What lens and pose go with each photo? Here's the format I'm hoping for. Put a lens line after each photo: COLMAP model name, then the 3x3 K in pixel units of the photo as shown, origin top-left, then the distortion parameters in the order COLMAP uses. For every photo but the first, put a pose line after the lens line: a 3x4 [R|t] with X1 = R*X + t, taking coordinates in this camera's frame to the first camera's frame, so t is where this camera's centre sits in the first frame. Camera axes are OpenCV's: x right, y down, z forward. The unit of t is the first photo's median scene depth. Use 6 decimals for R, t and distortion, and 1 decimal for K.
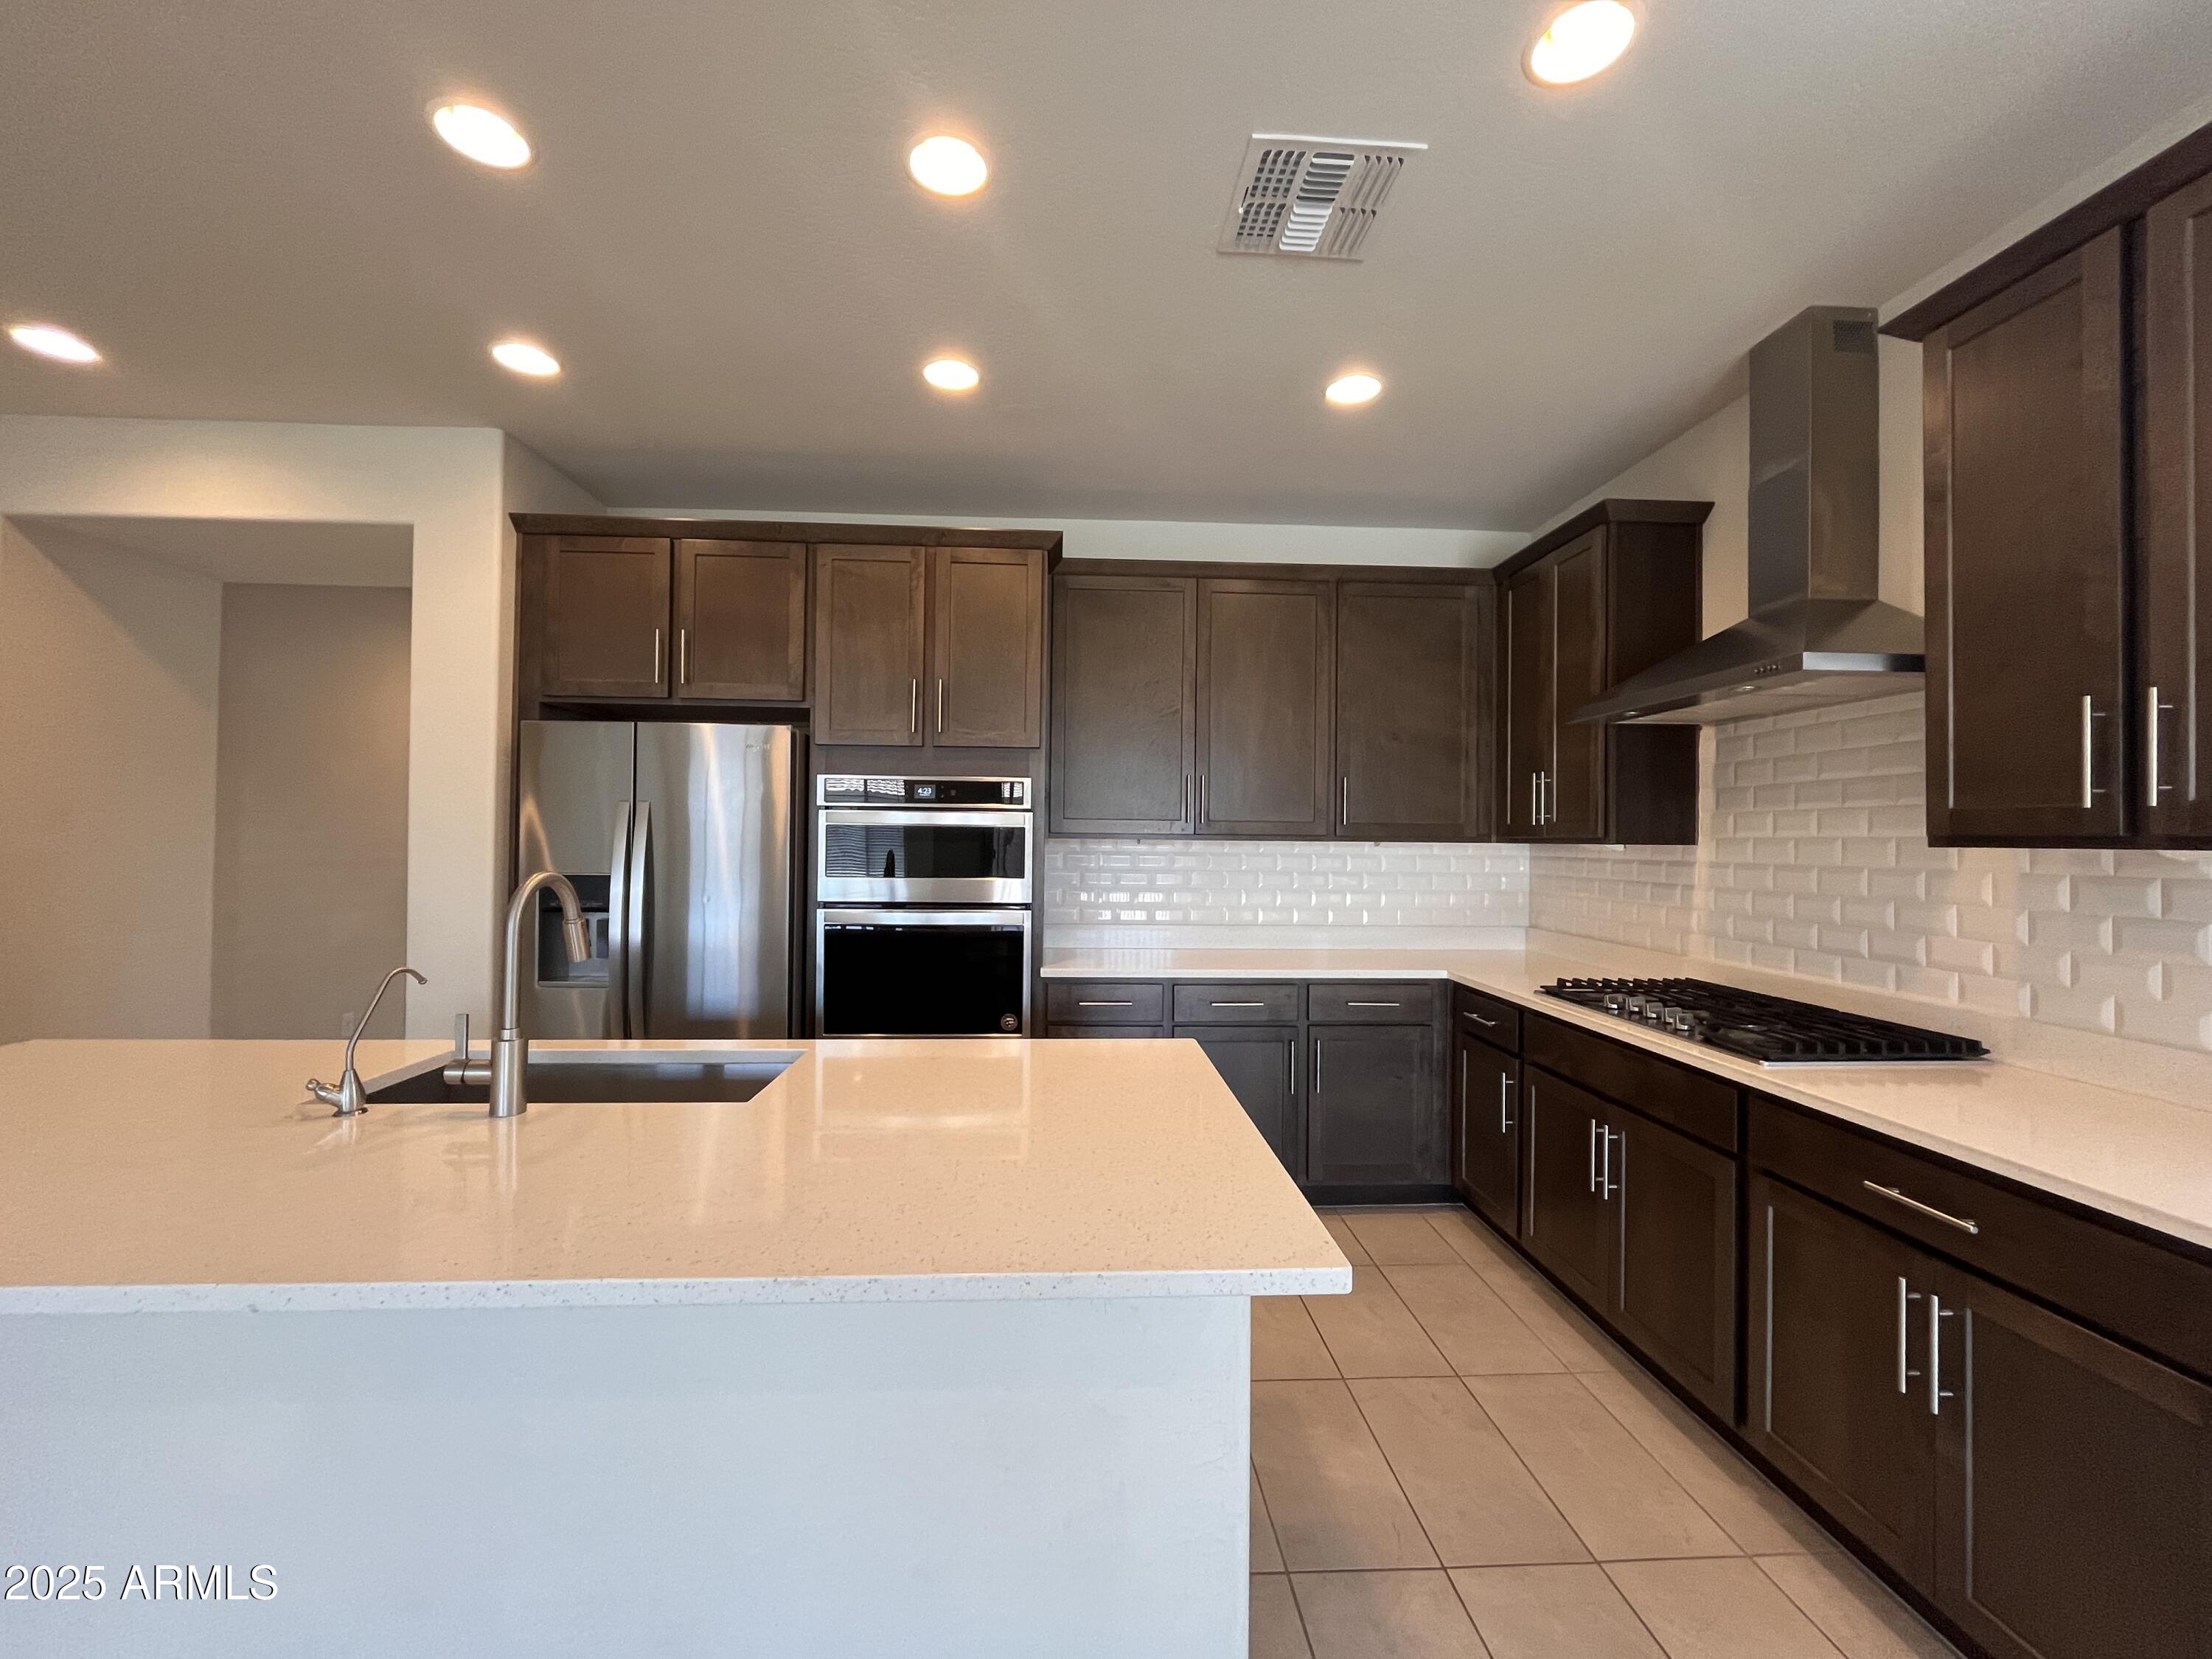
lens RADIAL K [[910.8, 0, 1111.1], [0, 910.8, 832.6], [0, 0, 1]] dist [-0.001099, 0.000221]
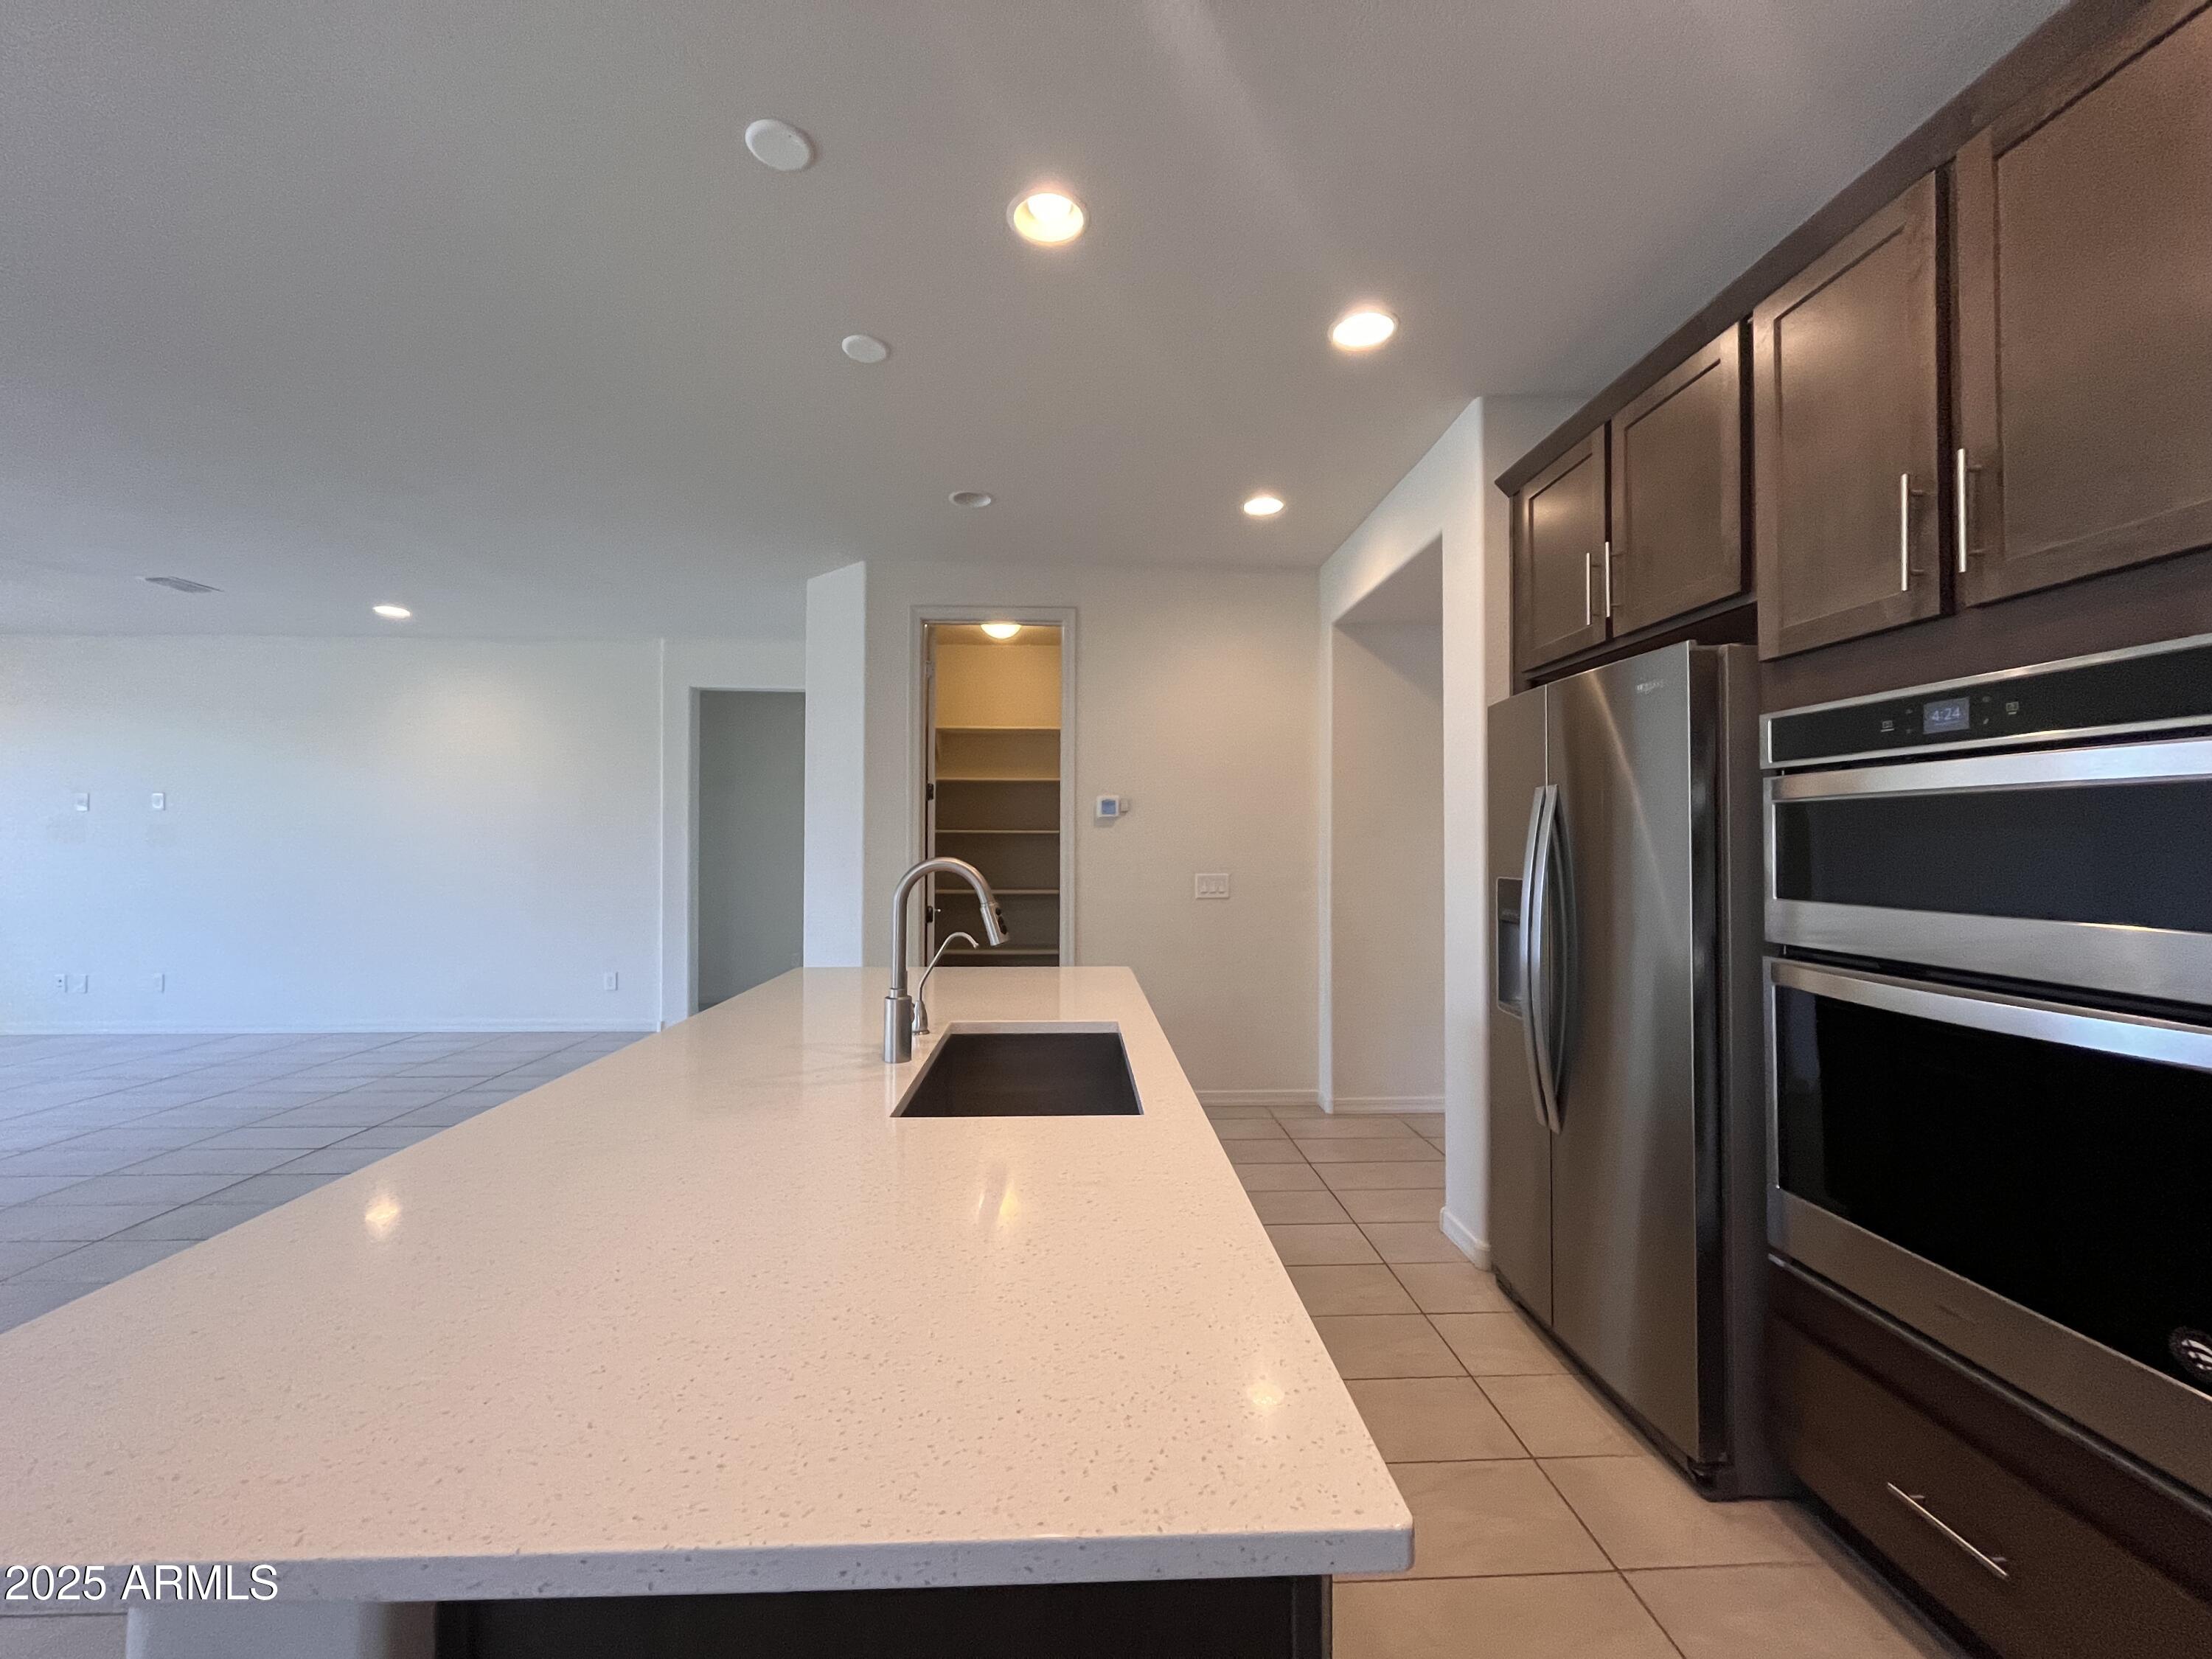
lens RADIAL K [[910.8, 0, 1099.1], [0, 910.8, 829.6], [0, 0, 1]] dist [-0.001099, 0.000221]
pose [[-0.016052, -0.024747, -0.999565, 0.239007], [0.004044, 0.999684, -0.024815, 0.018926], [0.999863, -0.004440, -0.015947, 0.598470]]
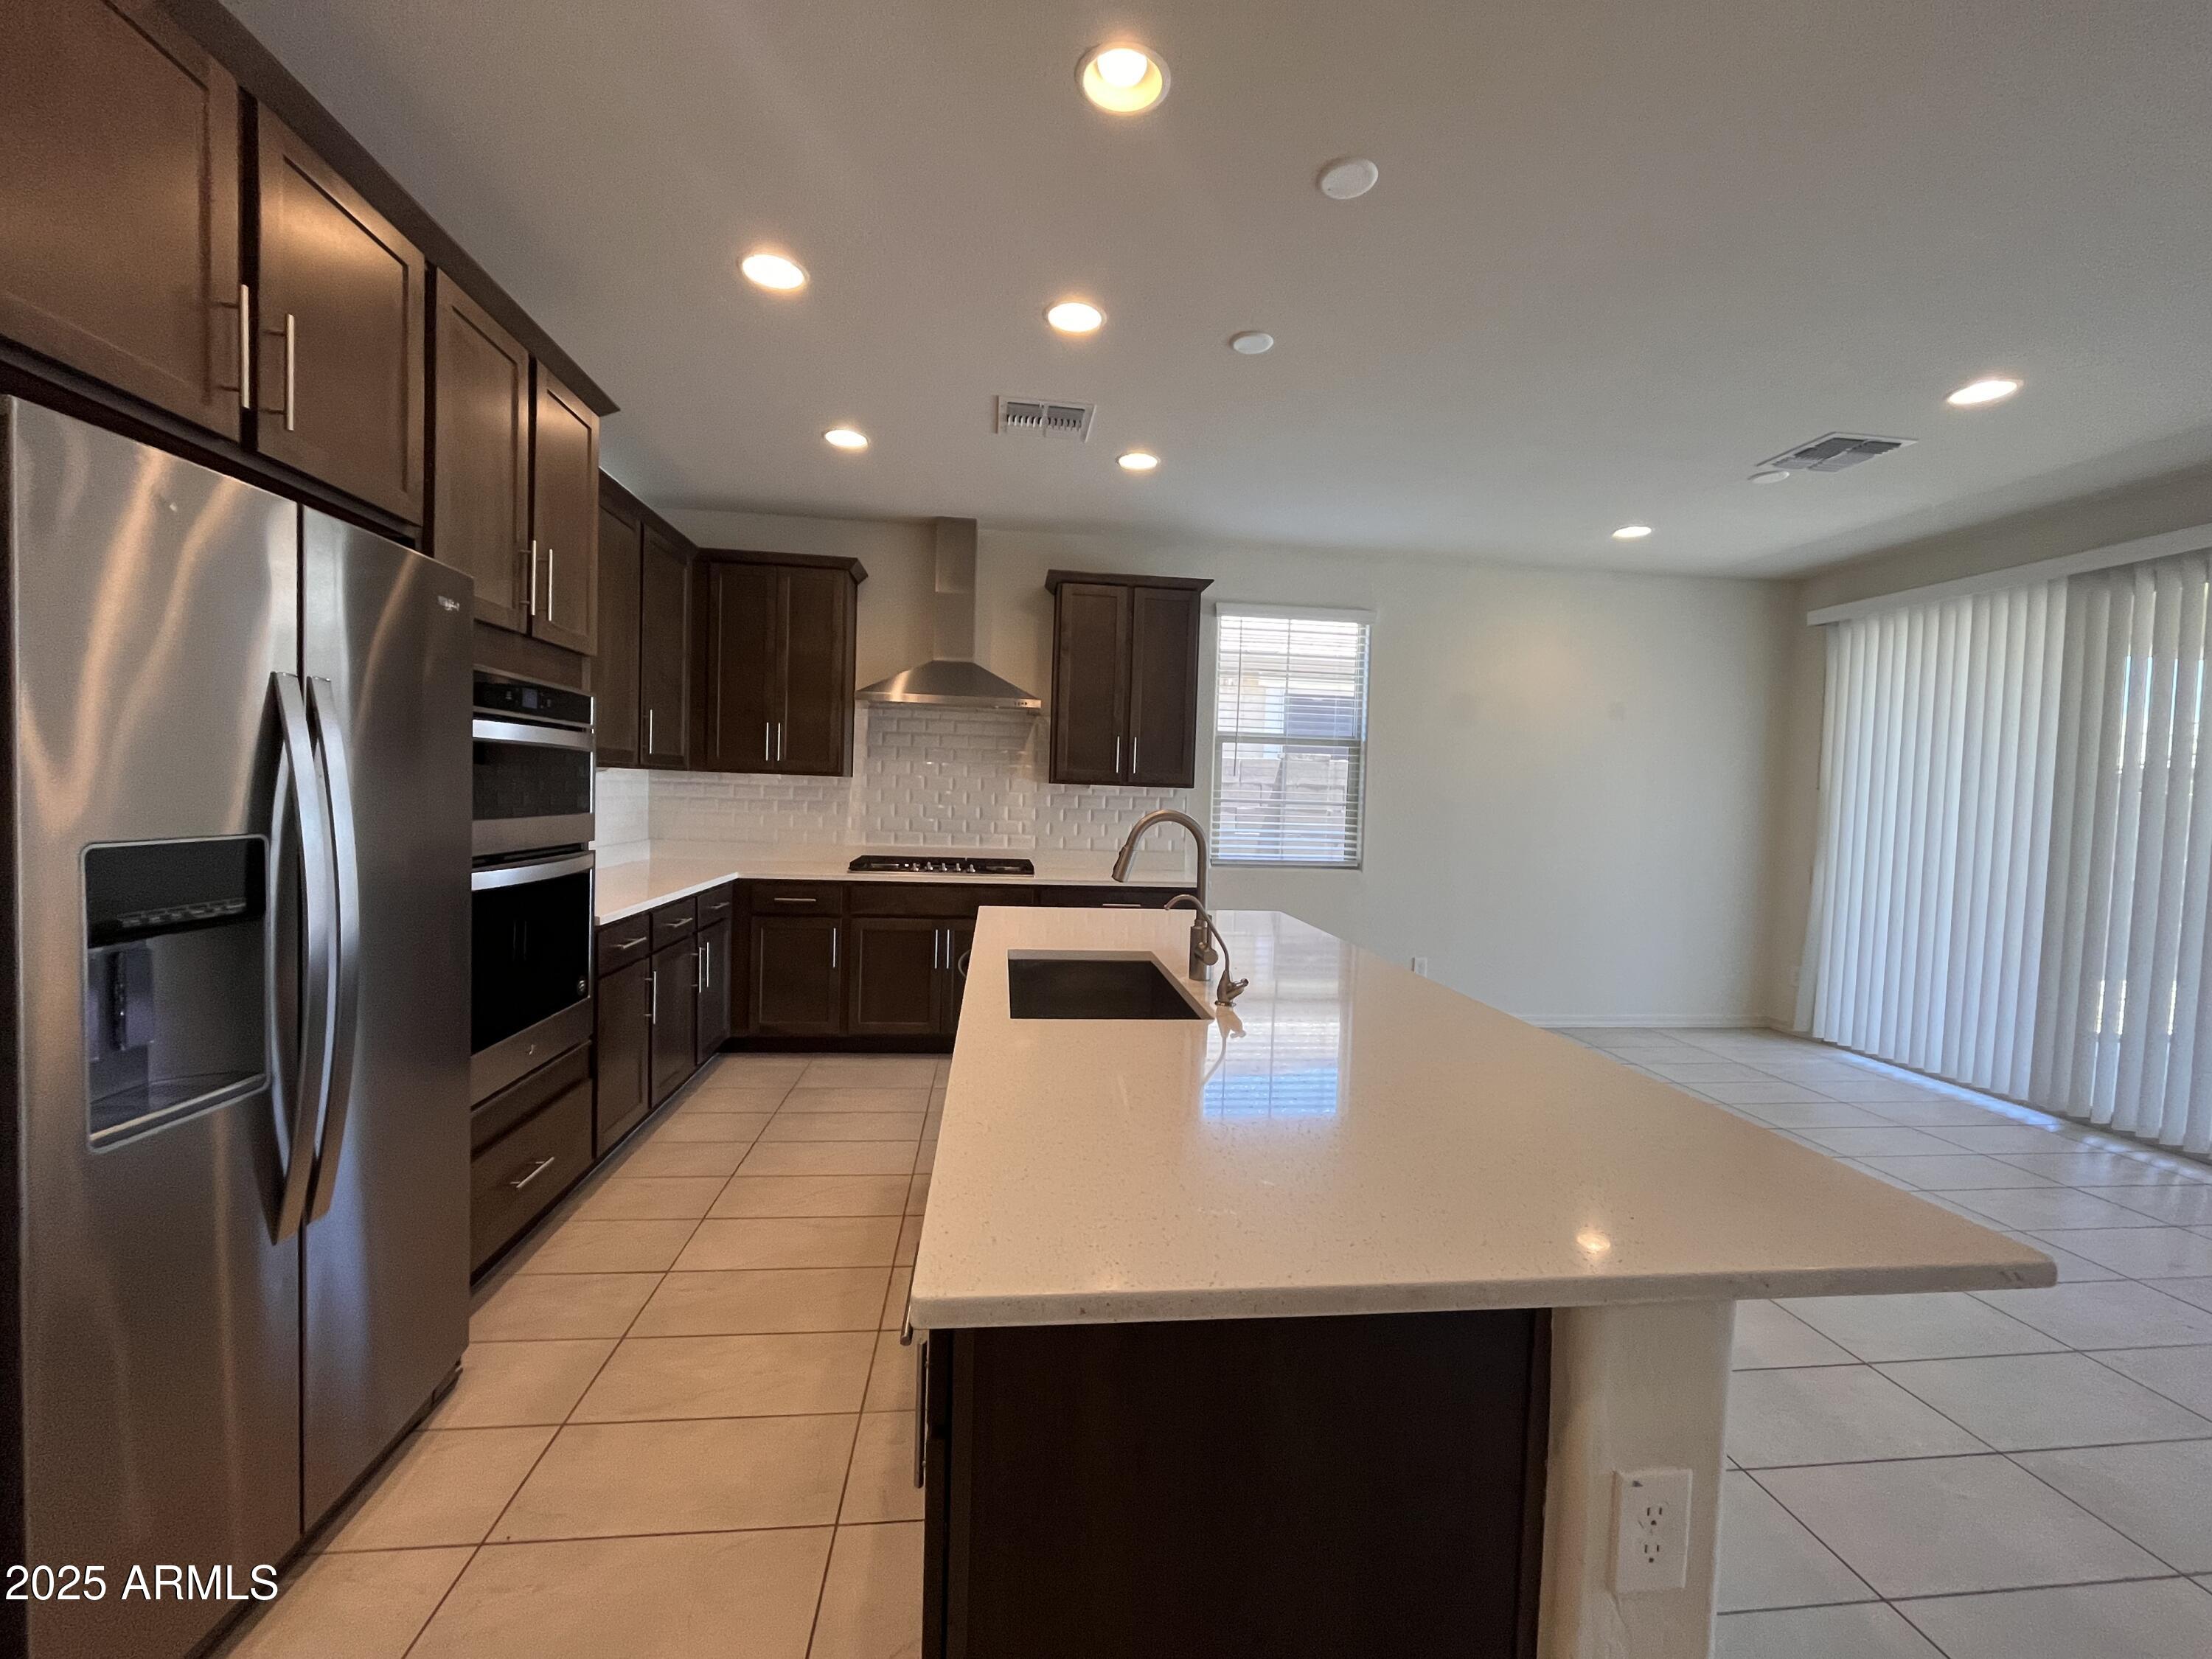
lens RADIAL K [[910.8, 0, 1106.4], [0, 910.8, 827.6], [0, 0, 1]] dist [-0.001099, 0.000221]
pose [[-0.054800, -0.052296, 0.997127, -0.974354], [-0.041594, 0.997880, 0.050050, 0.002943], [-0.997631, -0.038732, -0.056859, 0.578523]]
